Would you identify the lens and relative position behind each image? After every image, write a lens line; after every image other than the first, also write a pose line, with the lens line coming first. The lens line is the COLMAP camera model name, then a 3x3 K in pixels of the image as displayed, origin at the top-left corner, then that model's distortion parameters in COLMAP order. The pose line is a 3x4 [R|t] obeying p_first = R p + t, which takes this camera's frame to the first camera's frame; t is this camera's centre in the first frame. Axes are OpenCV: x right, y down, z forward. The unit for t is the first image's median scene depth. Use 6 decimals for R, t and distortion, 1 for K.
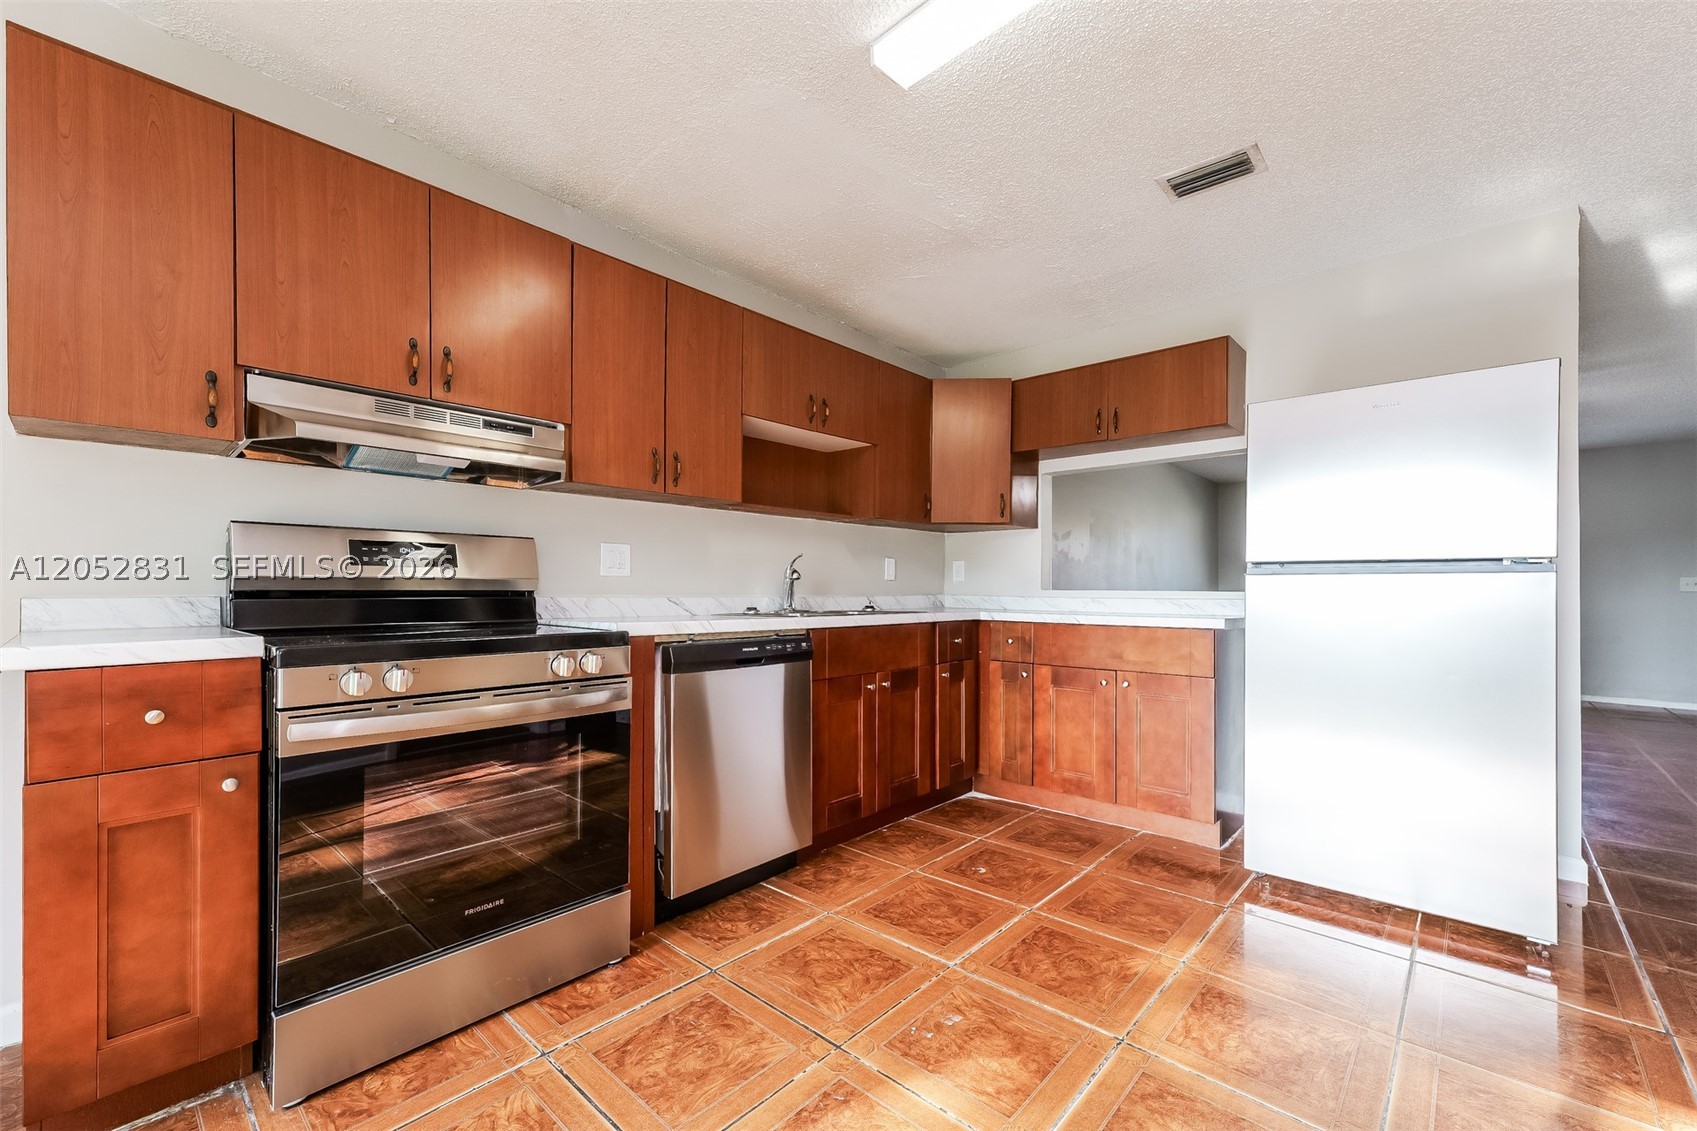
lens RADIAL K [[700.1, 0, 821.1], [0, 700.1, 589.8], [0, 0, 1]] dist [0.010121, 0.000262]
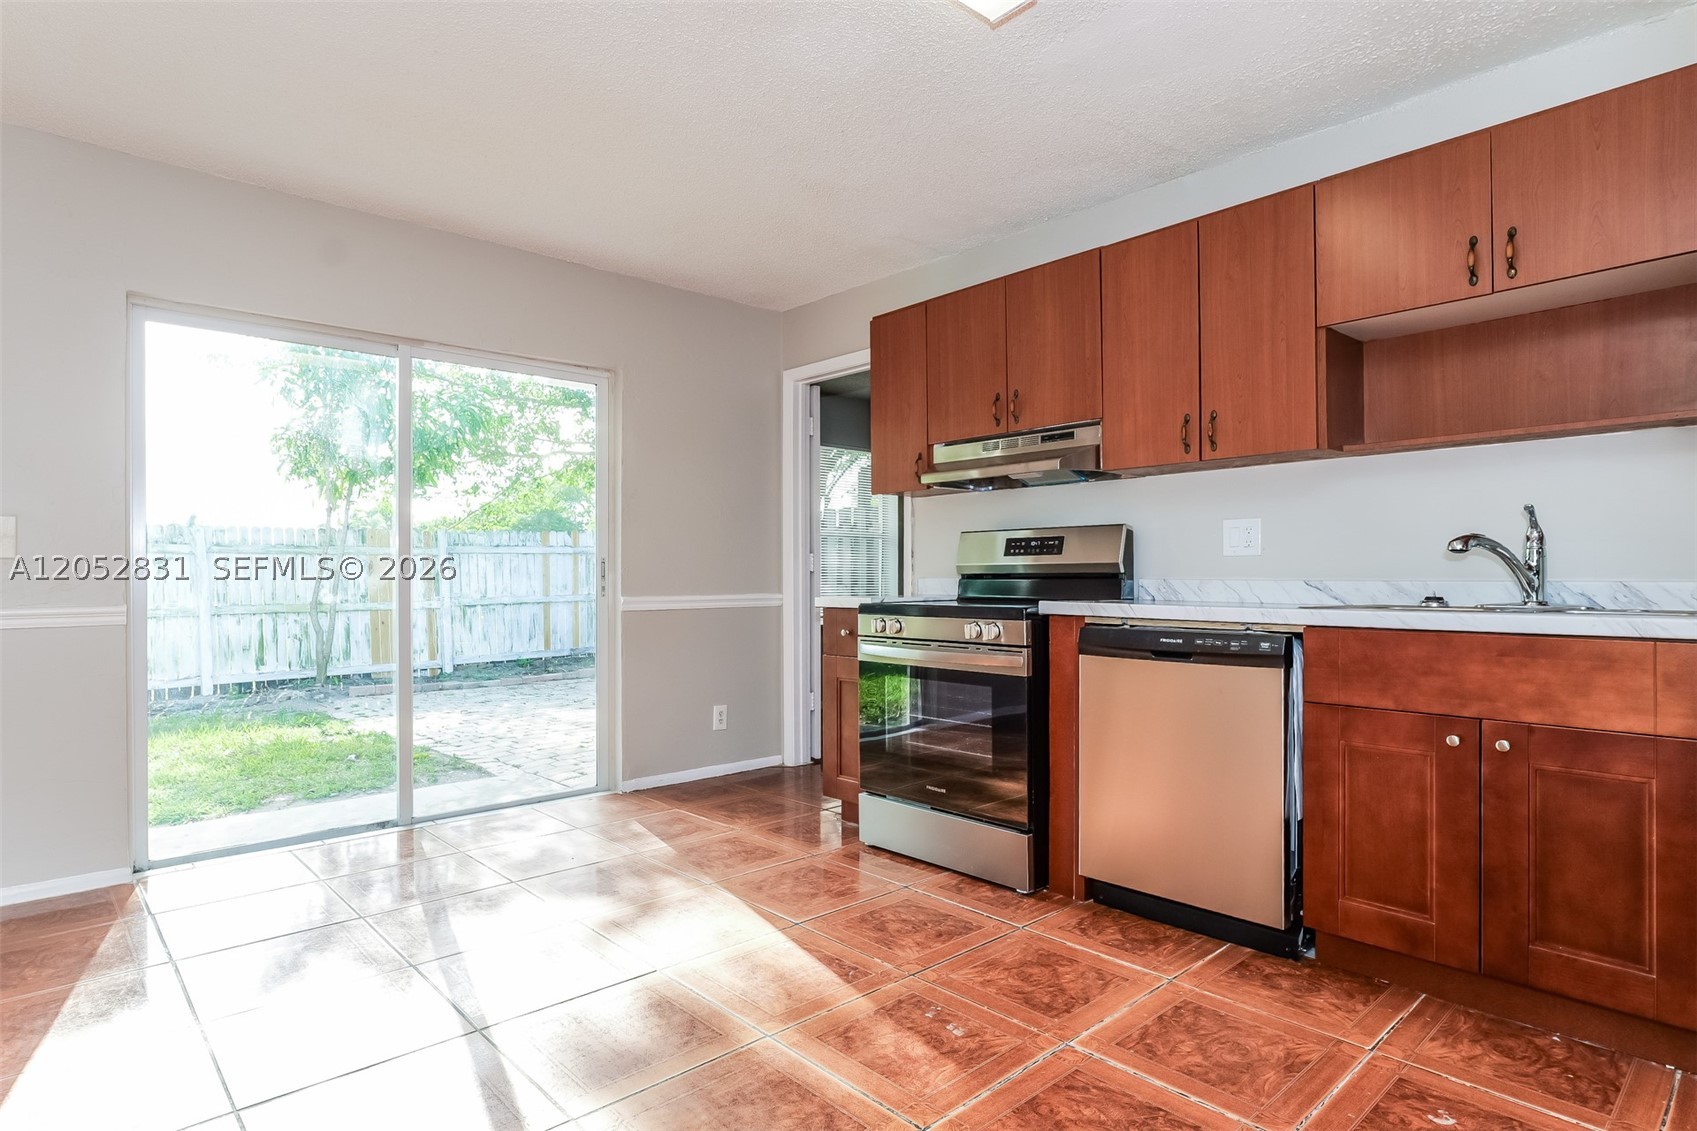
lens RADIAL K [[909.0, 0, 845.2], [0, 909.0, 569.0], [0, 0, 1]] dist [0.002738, 0.000043]
pose [[-0.081617, -0.008175, -0.996630, 1.076628], [0.004545, 0.999953, -0.008575, 0.006051], [0.996653, -0.005229, -0.081576, 0.729542]]
